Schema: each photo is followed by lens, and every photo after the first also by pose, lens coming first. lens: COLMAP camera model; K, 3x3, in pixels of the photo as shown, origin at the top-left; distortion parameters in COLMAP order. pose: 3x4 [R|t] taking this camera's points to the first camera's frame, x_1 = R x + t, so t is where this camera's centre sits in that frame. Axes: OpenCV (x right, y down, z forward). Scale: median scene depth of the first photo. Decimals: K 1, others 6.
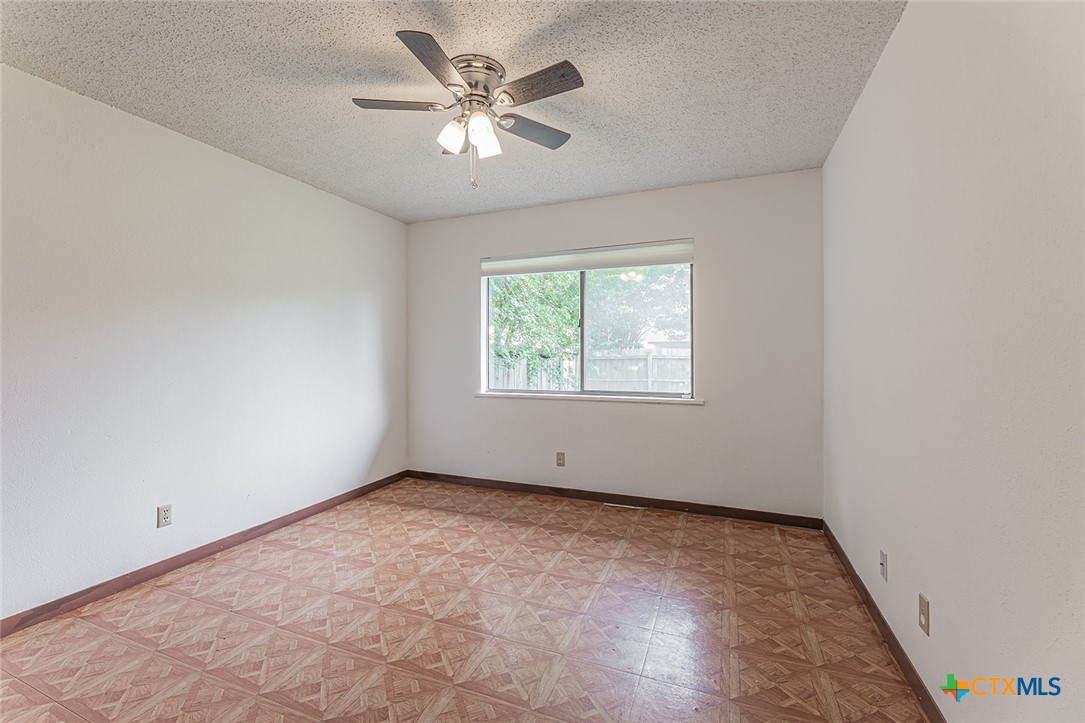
lens RADIAL K [[444.1, 0, 530.3], [0, 444.1, 371.8], [0, 0, 1]] dist [-0.002228, -0.001809]
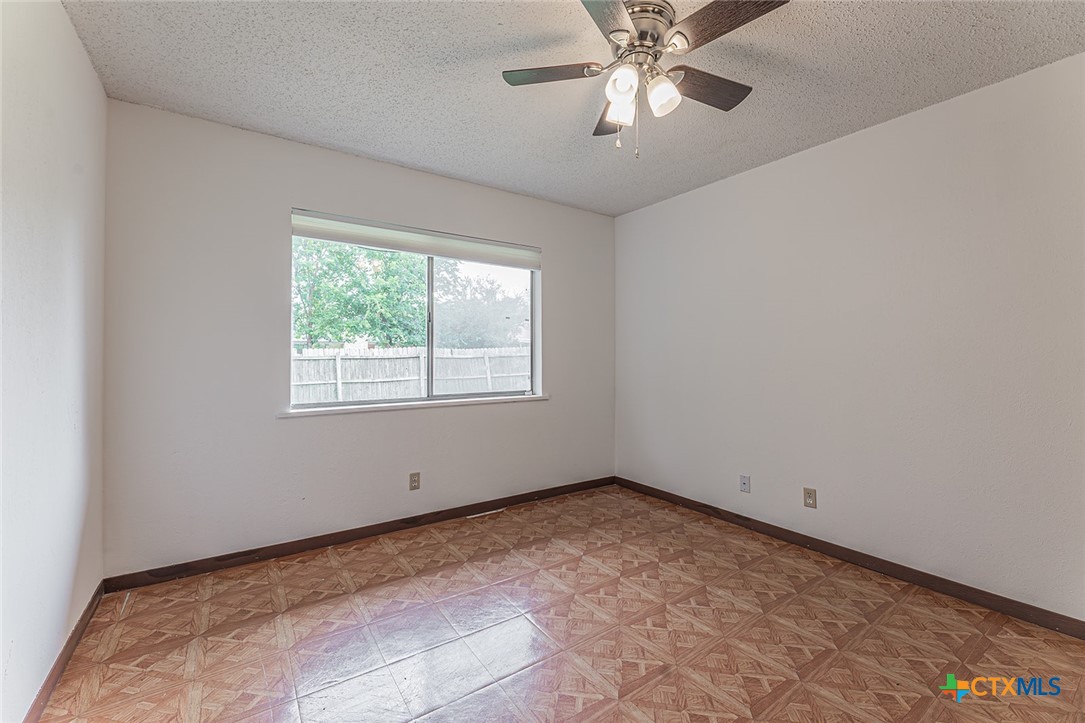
lens RADIAL K [[444.1, 0, 526.5], [0, 444.1, 366.3], [0, 0, 1]] dist [-0.002228, -0.001809]
pose [[0.559115, -0.018409, 0.828886, -0.560711], [0.028890, 0.999579, 0.002713, -0.013336], [-0.828587, 0.022430, 0.559411, 0.415750]]
